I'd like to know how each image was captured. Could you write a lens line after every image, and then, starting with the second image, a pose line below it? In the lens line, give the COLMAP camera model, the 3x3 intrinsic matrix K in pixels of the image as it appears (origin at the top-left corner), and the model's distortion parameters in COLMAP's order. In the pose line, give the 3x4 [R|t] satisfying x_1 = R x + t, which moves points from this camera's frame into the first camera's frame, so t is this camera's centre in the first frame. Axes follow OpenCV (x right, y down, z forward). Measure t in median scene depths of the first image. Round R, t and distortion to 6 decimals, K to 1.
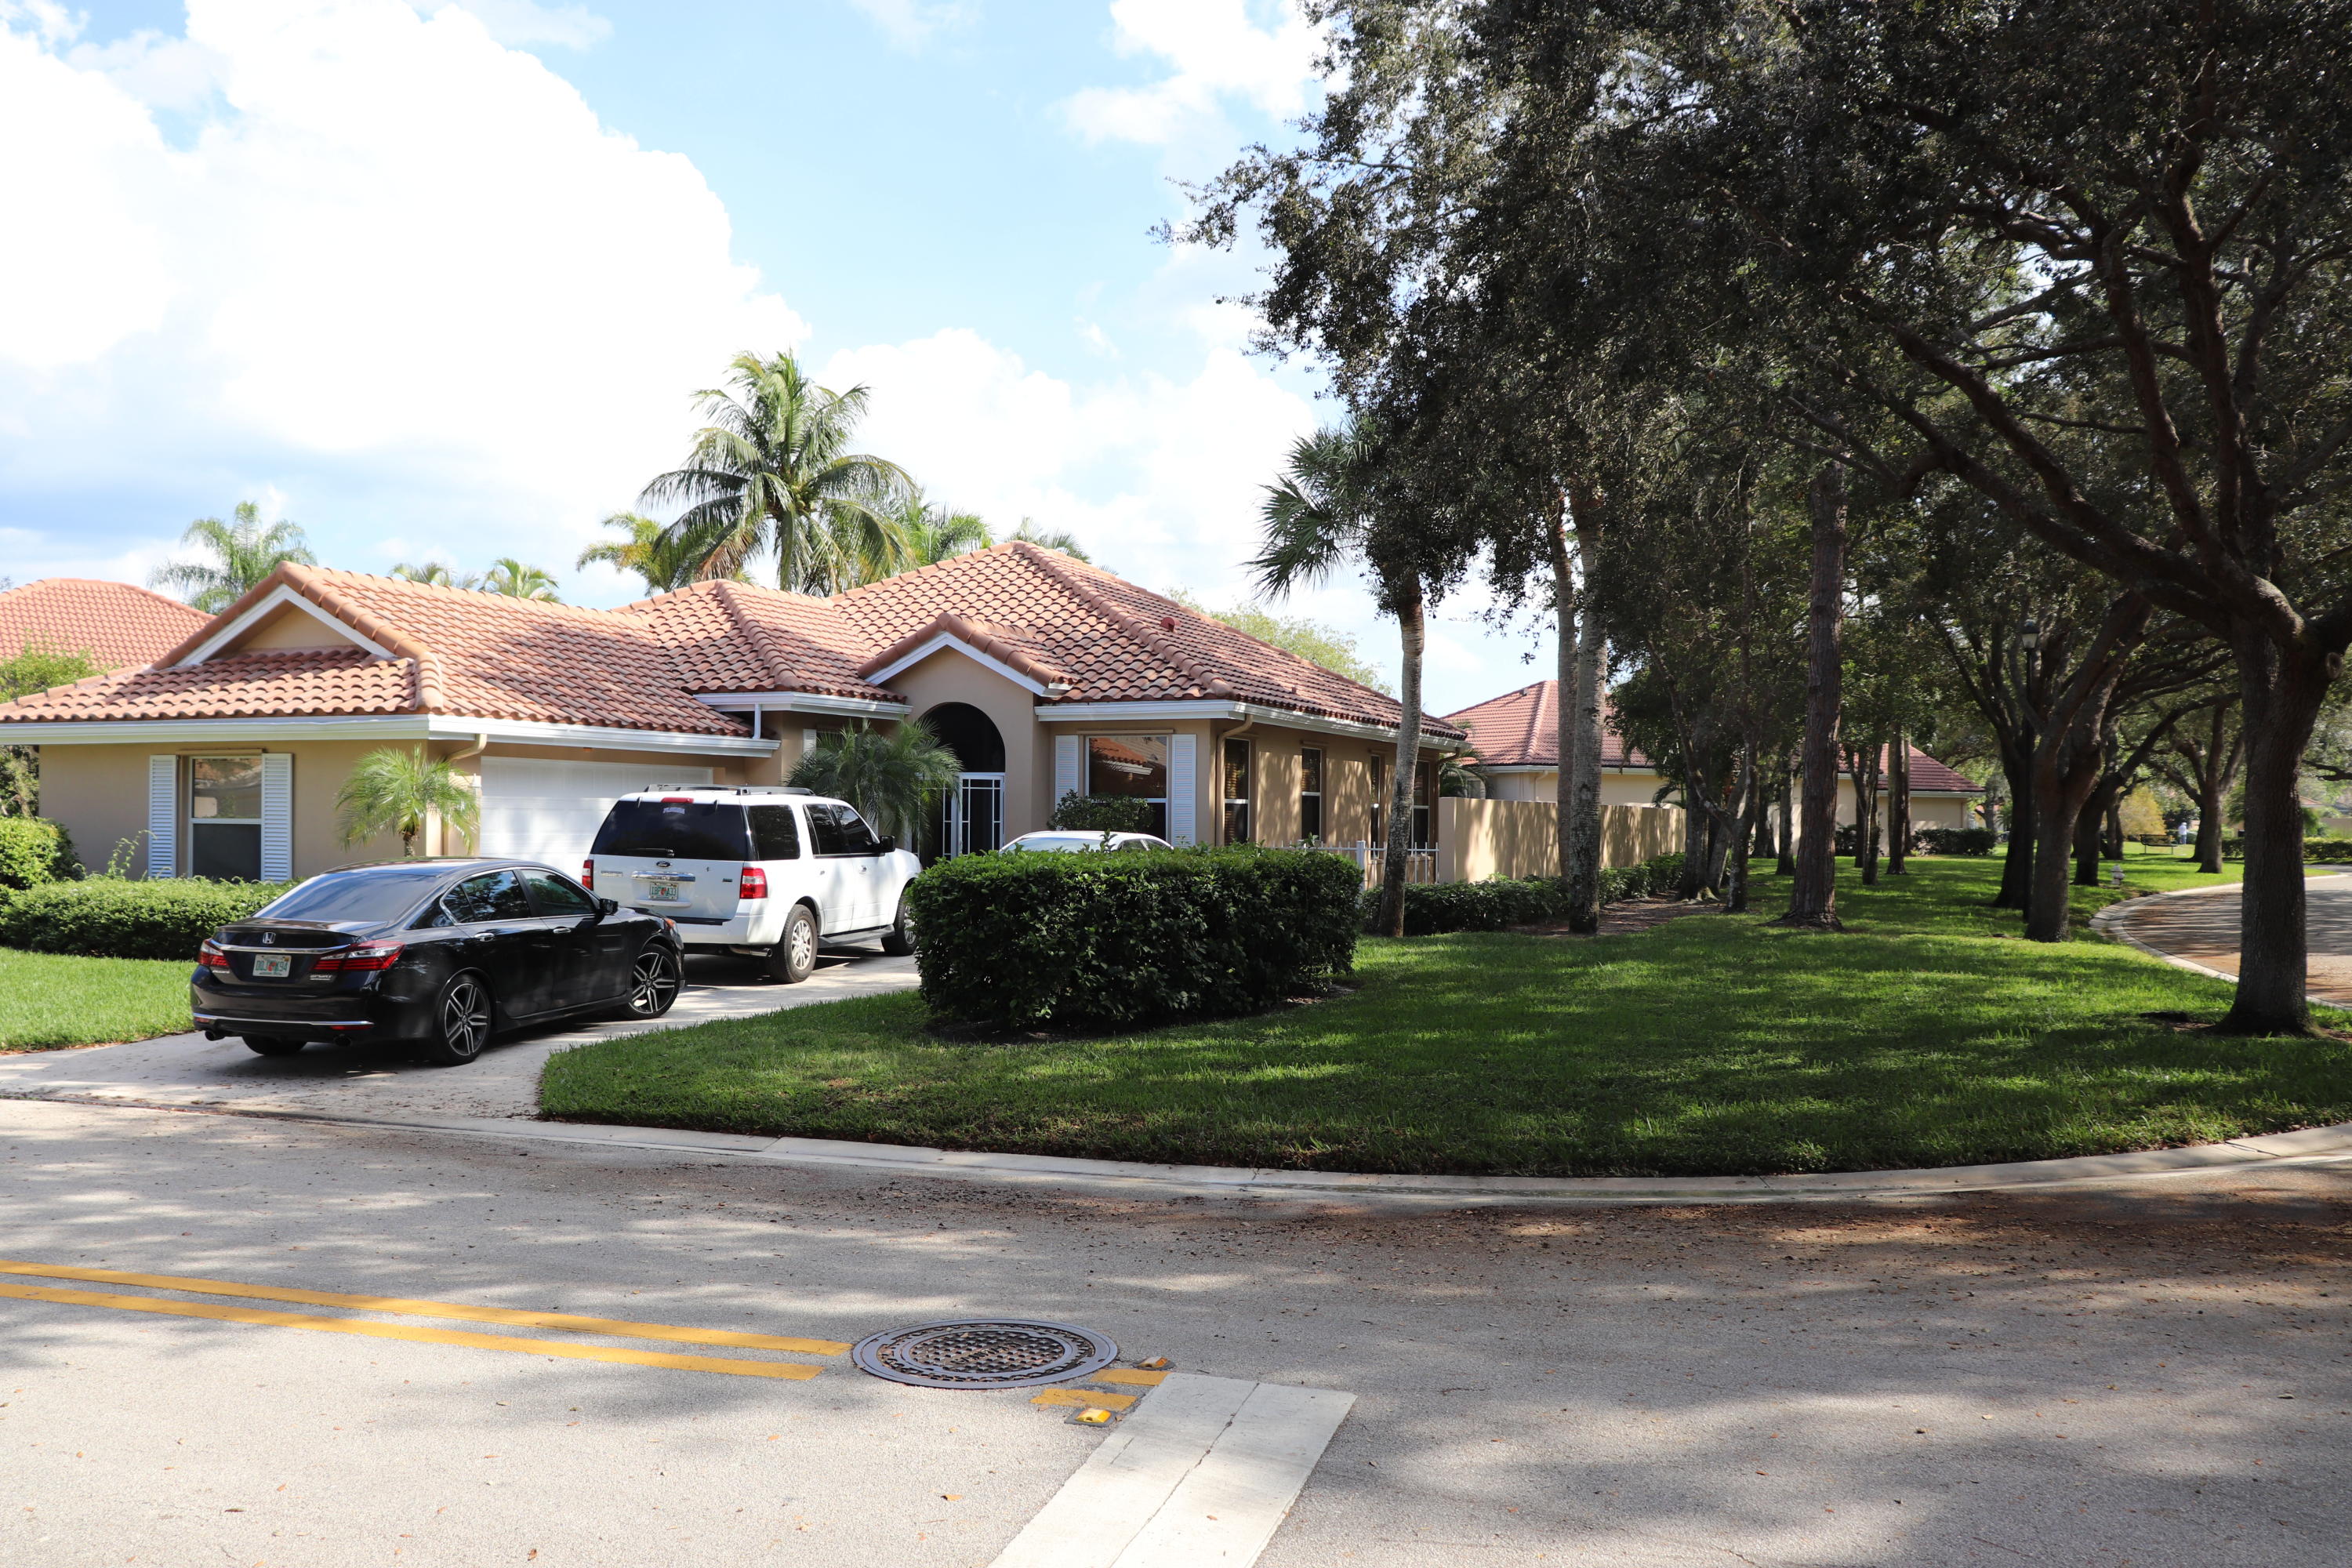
lens RADIAL K [[1959.4, 0, 1176.0], [0, 1959.4, 784.0], [0, 0, 1]] dist [-0.191597, 0.172563]
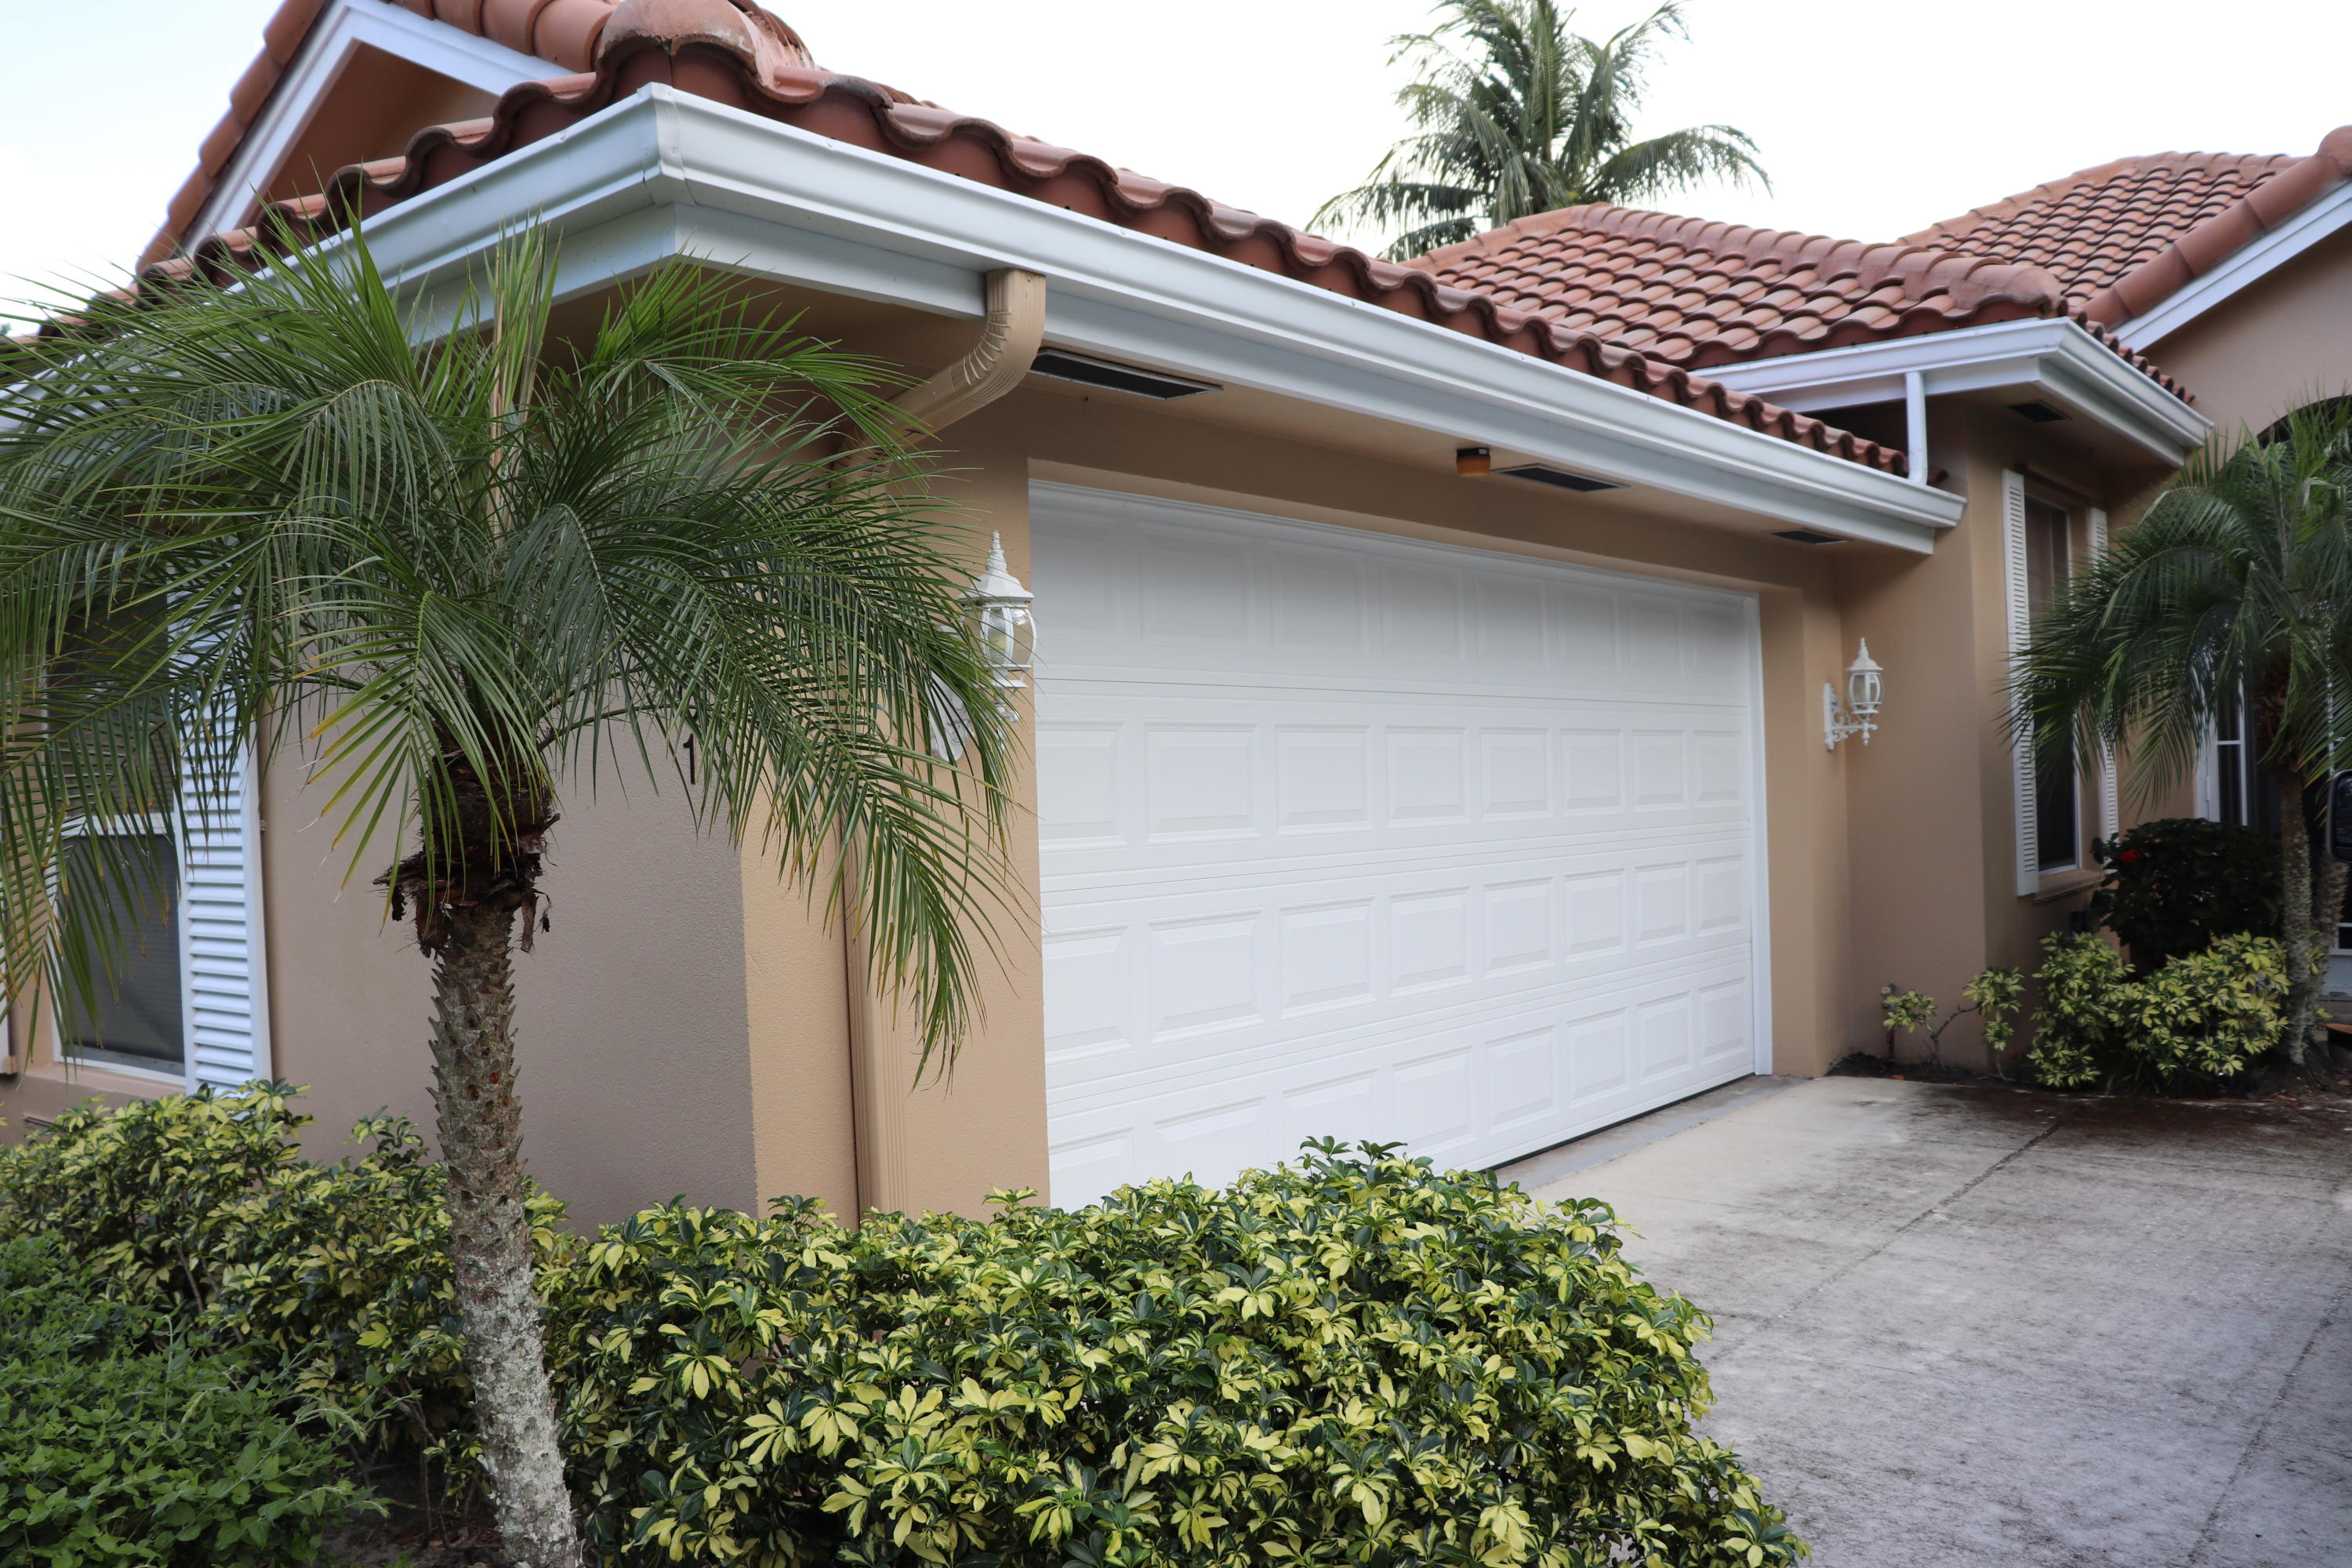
lens RADIAL K [[1959.4, 0, 1176.0], [0, 1959.4, 784.0], [0, 0, 1]] dist [-0.191597, 0.172563]
pose [[0.956170, -0.032336, -0.291021, -0.239741], [0.040433, 0.998943, 0.021851, 0.012669], [0.290006, -0.032660, 0.956467, 0.670300]]
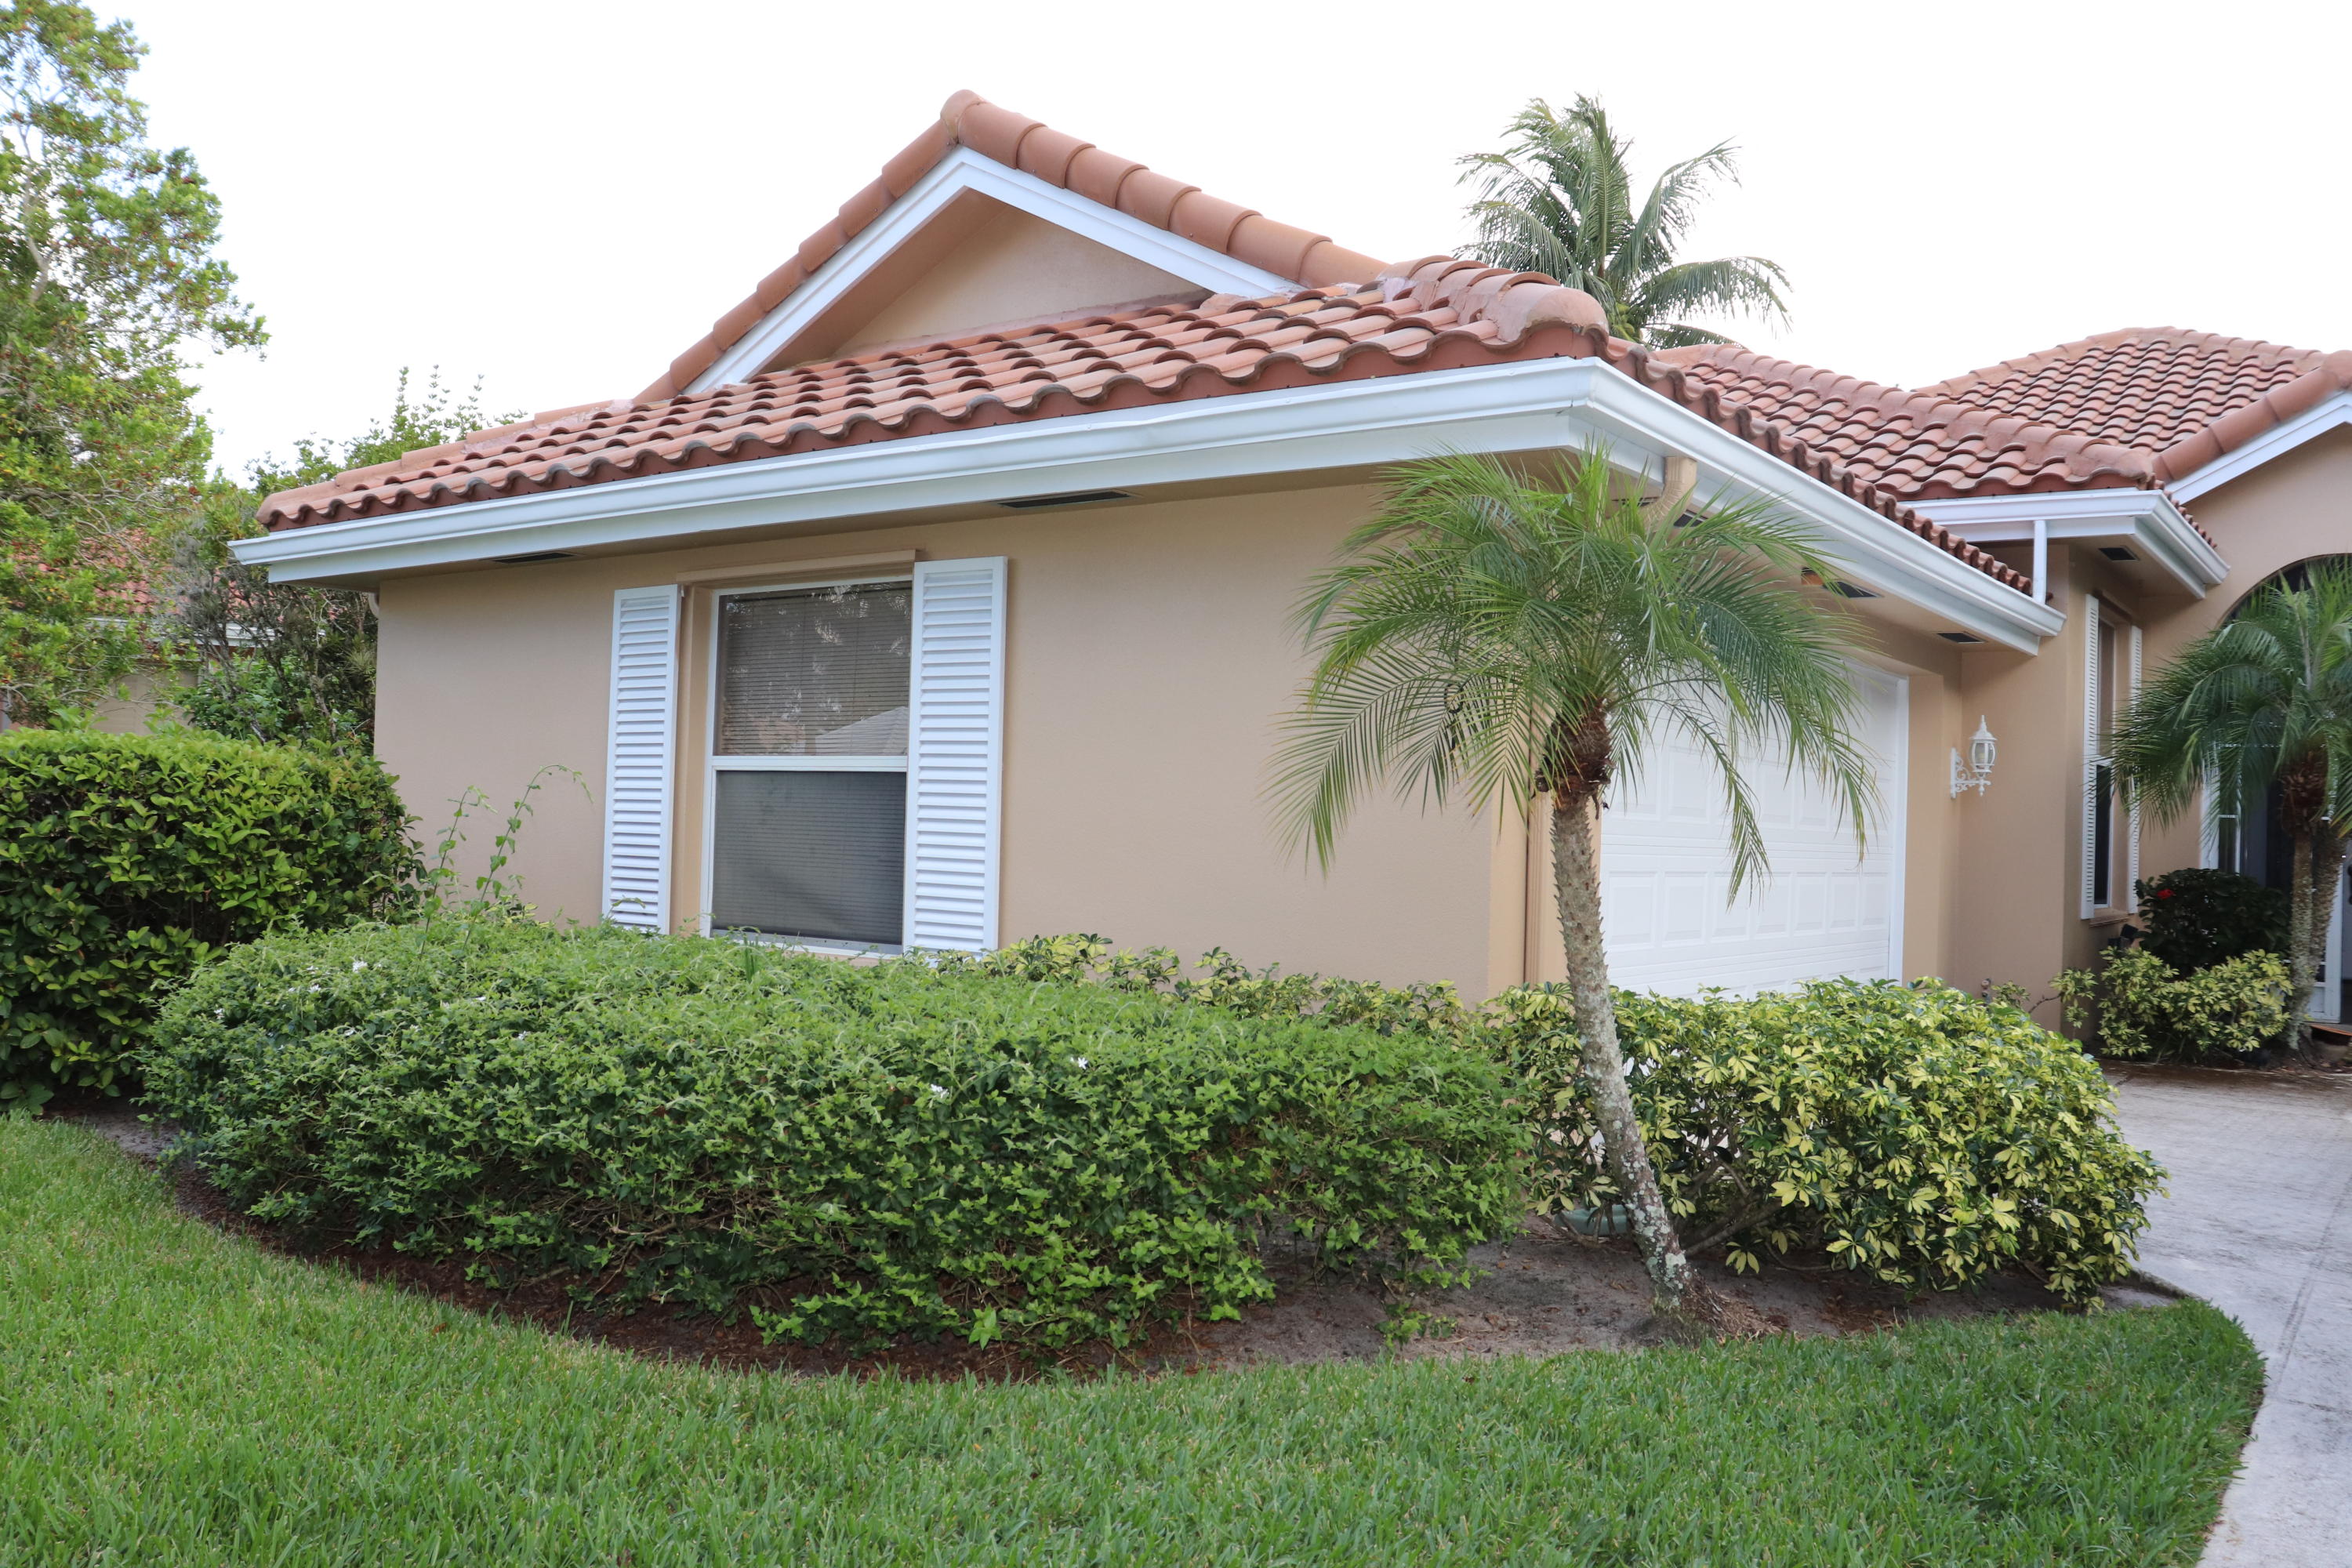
lens RADIAL K [[1959.4, 0, 1176.0], [0, 1959.4, 784.0], [0, 0, 1]] dist [-0.191597, 0.172563]
pose [[0.970152, 0.019673, -0.241697, -0.293550], [-0.020802, 0.999781, -0.002119, 0.019776], [0.241602, 0.007084, 0.970350, 0.558540]]
